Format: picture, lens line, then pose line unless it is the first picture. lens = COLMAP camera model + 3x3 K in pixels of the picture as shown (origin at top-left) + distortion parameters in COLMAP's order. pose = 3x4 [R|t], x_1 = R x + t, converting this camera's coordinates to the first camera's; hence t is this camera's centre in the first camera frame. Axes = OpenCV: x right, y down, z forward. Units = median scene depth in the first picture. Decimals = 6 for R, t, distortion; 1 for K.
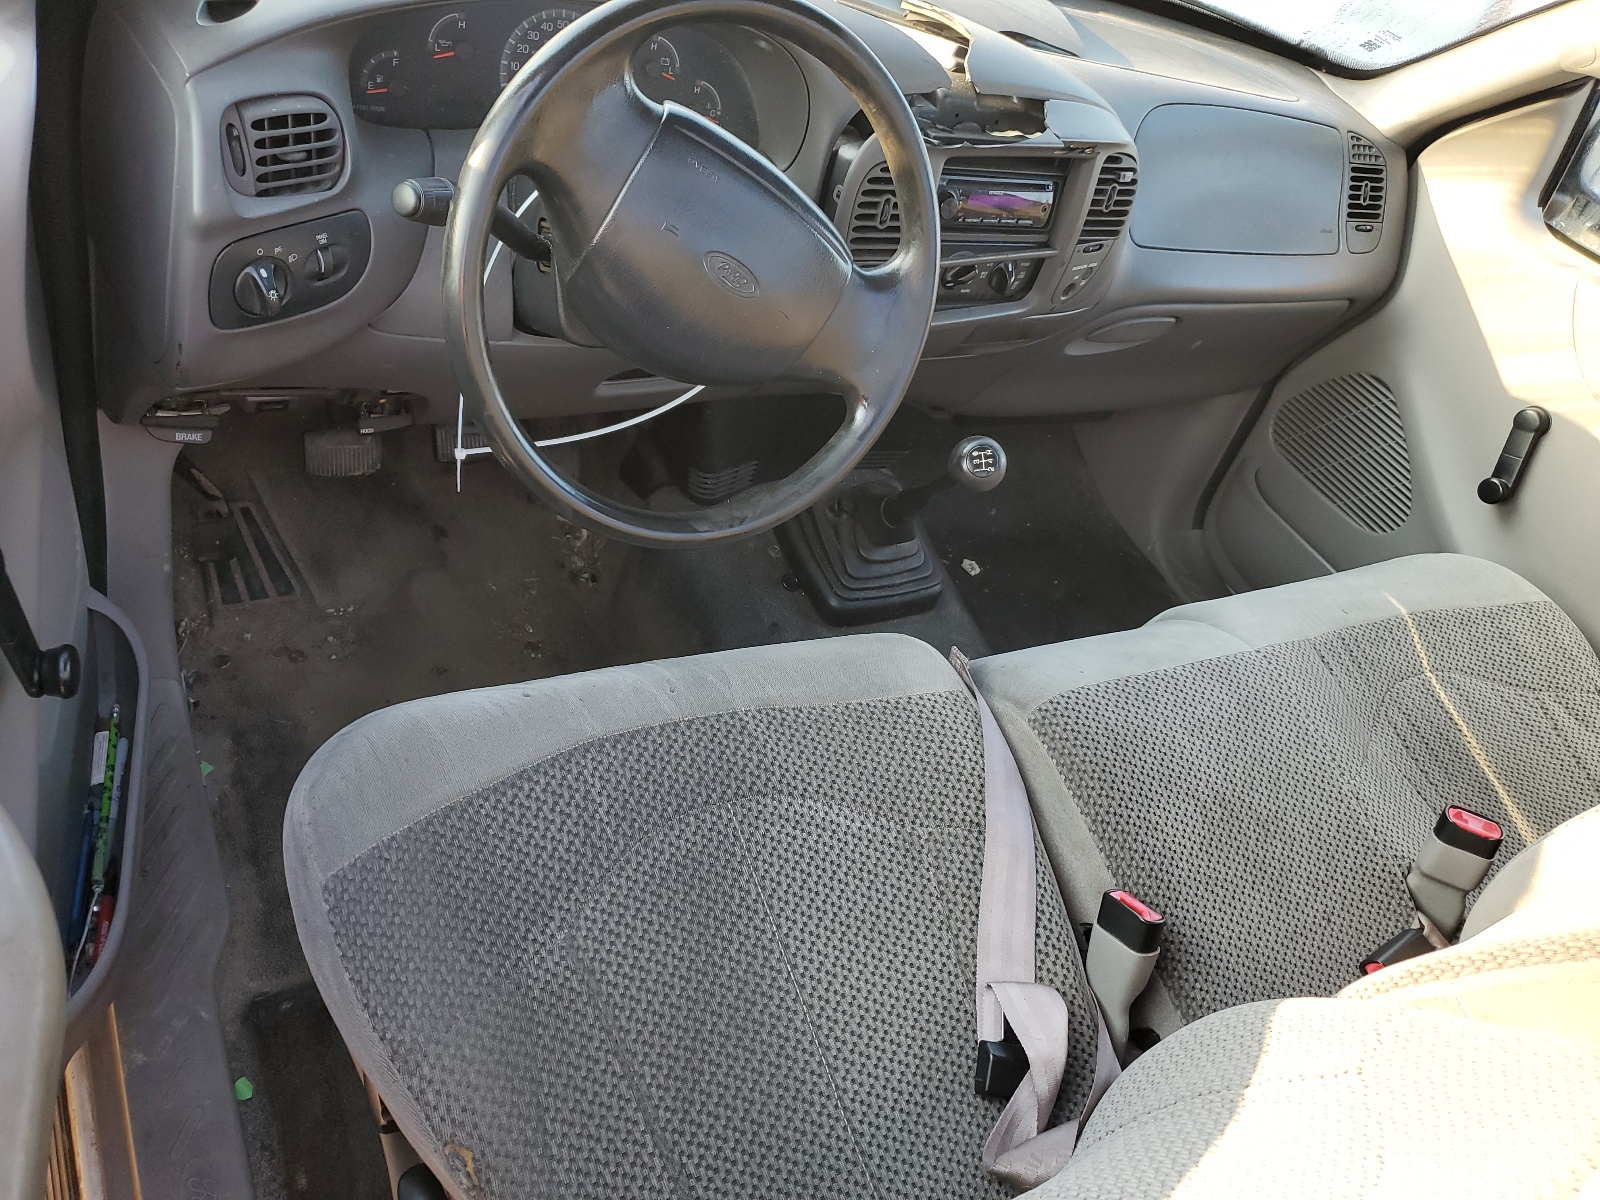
lens RADIAL K [[1207.8, 0, 801.2], [0, 1207.8, 592.2], [0, 0, 1]] dist [-0.039132, -0.009301]
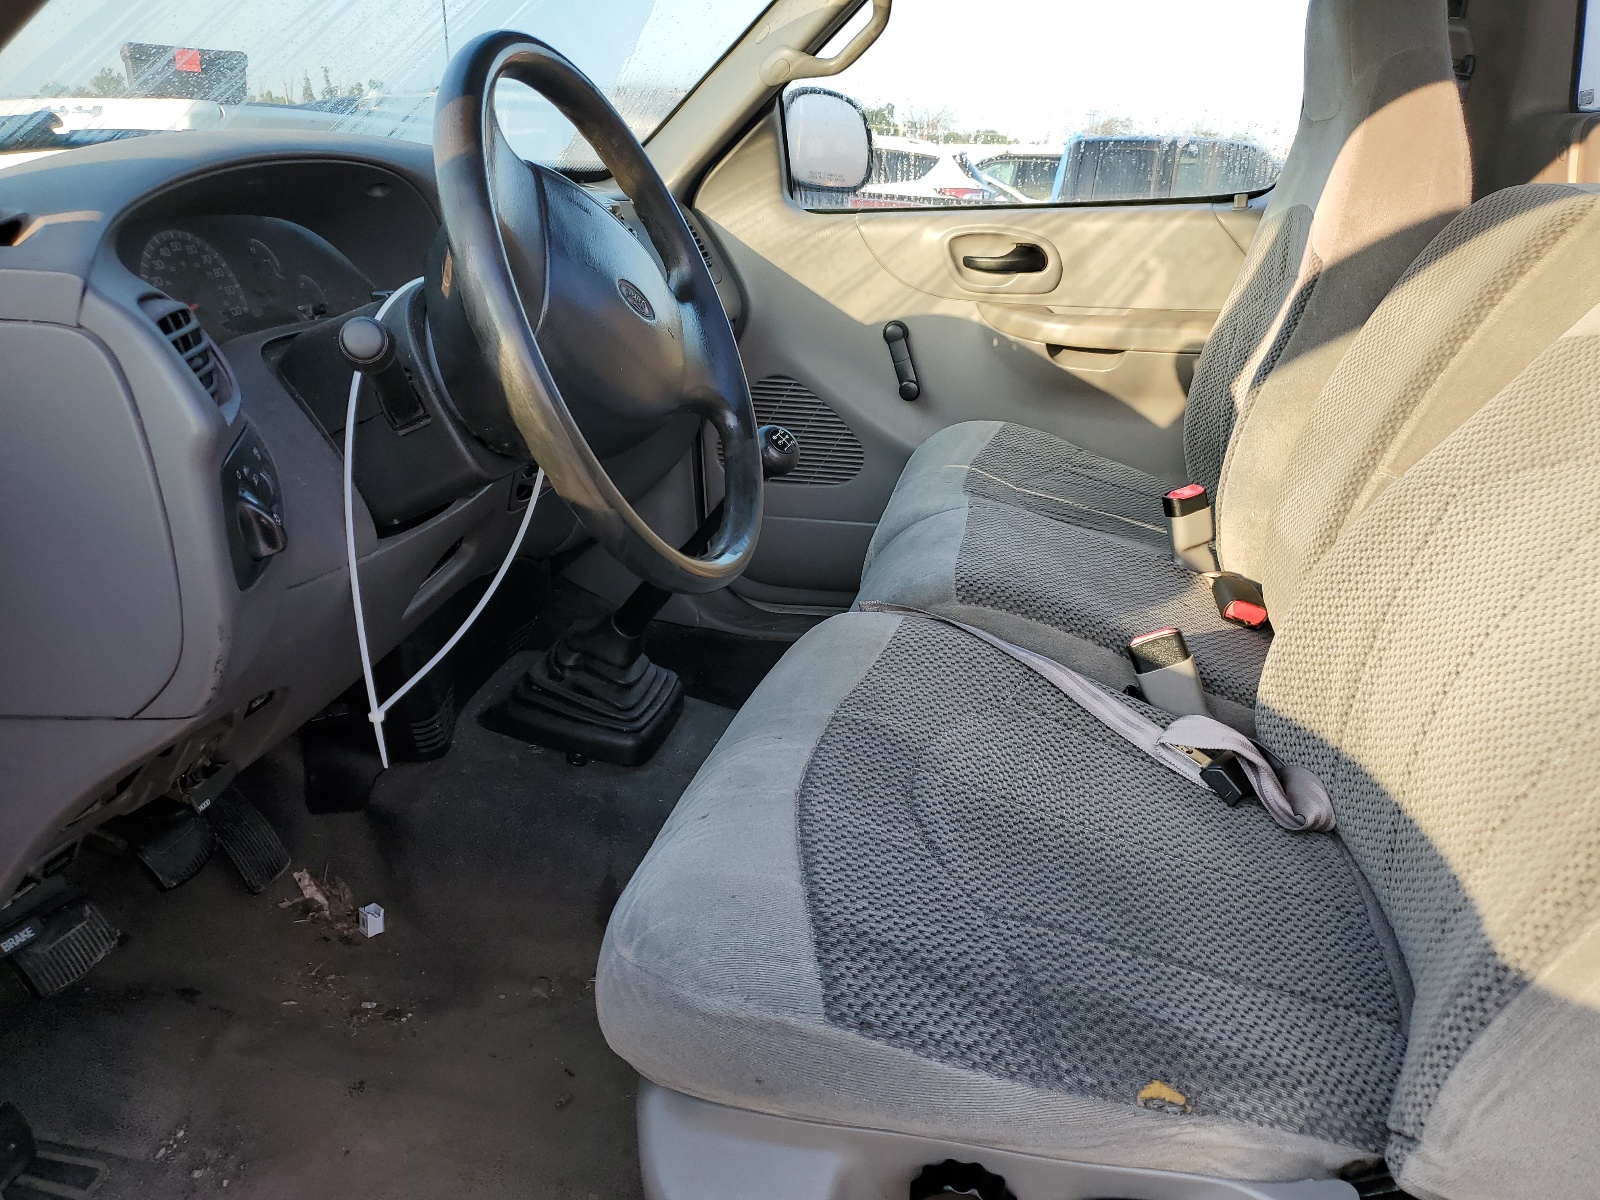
lens RADIAL K [[1207.8, 0, 805.6], [0, 1207.8, 604.5], [0, 0, 1]] dist [-0.039132, -0.009301]
pose [[0.607012, -0.518871, 0.601922, -0.559878], [0.641372, 0.767094, 0.014457, 0.000890], [-0.469232, 0.377280, 0.798424, 0.186681]]
